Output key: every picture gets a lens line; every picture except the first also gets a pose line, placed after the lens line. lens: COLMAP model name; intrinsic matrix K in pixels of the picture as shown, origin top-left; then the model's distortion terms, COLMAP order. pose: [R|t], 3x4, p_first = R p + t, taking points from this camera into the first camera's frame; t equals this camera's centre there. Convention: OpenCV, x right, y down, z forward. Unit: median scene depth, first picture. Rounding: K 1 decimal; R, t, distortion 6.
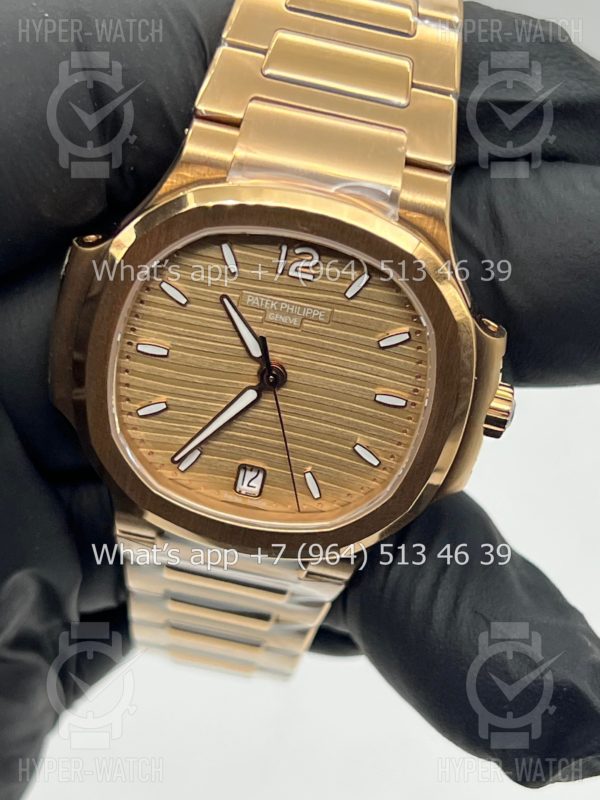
lens RADIAL K [[1897.4, 0, 300.0], [0, 1897.4, 400.0], [0, 0, 1]] dist [0.256748, -0.021667]
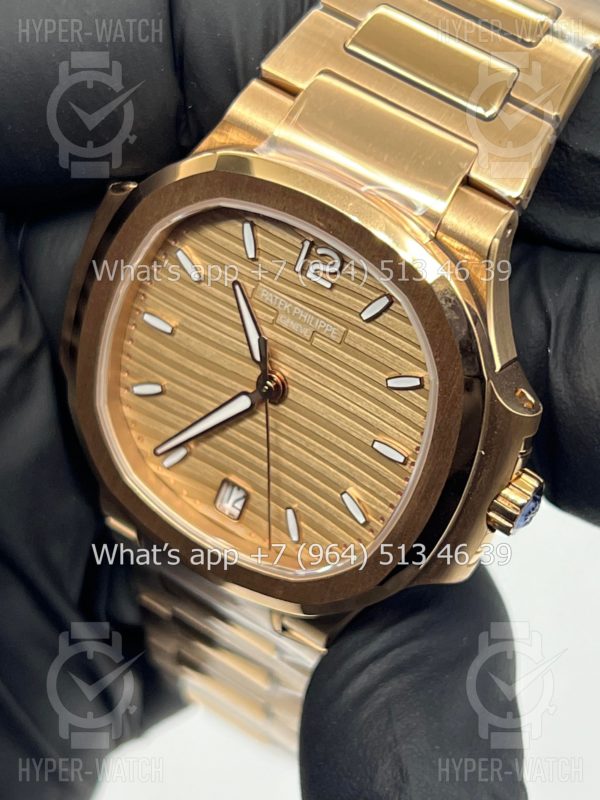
lens RADIAL K [[1897.4, 0, 300.0], [0, 1897.4, 400.0], [0, 0, 1]] dist [0.256748, -0.021667]
pose [[0.905574, 0.268894, -0.328073, 0.285098], [-0.286747, 0.957986, -0.006321, -0.005389], [0.312589, 0.099798, 0.944631, 0.183152]]
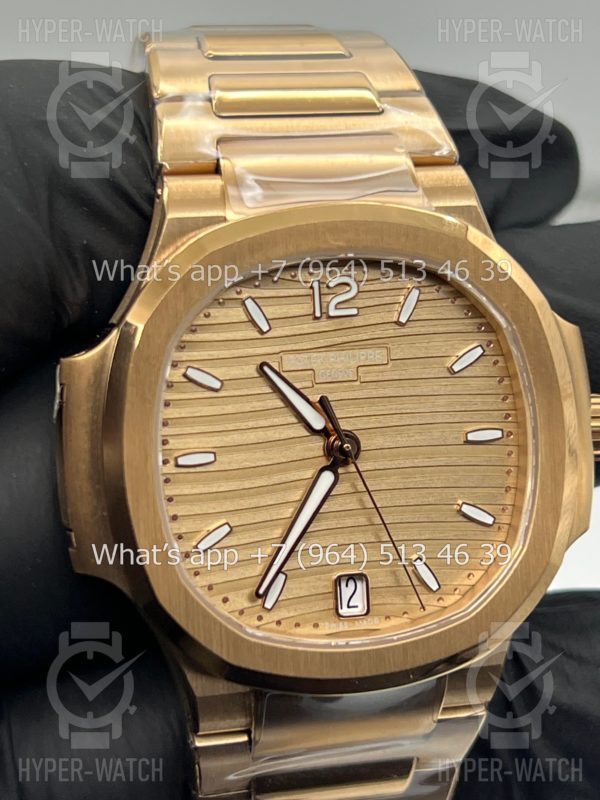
lens RADIAL K [[1897.4, 0, 300.0], [0, 1897.4, 400.0], [0, 0, 1]] dist [0.256748, -0.021667]
pose [[0.912702, -0.267187, 0.309170, -0.277474], [0.357242, 0.889053, -0.286291, 0.194998], [-0.198375, 0.371747, 0.906891, 0.261007]]
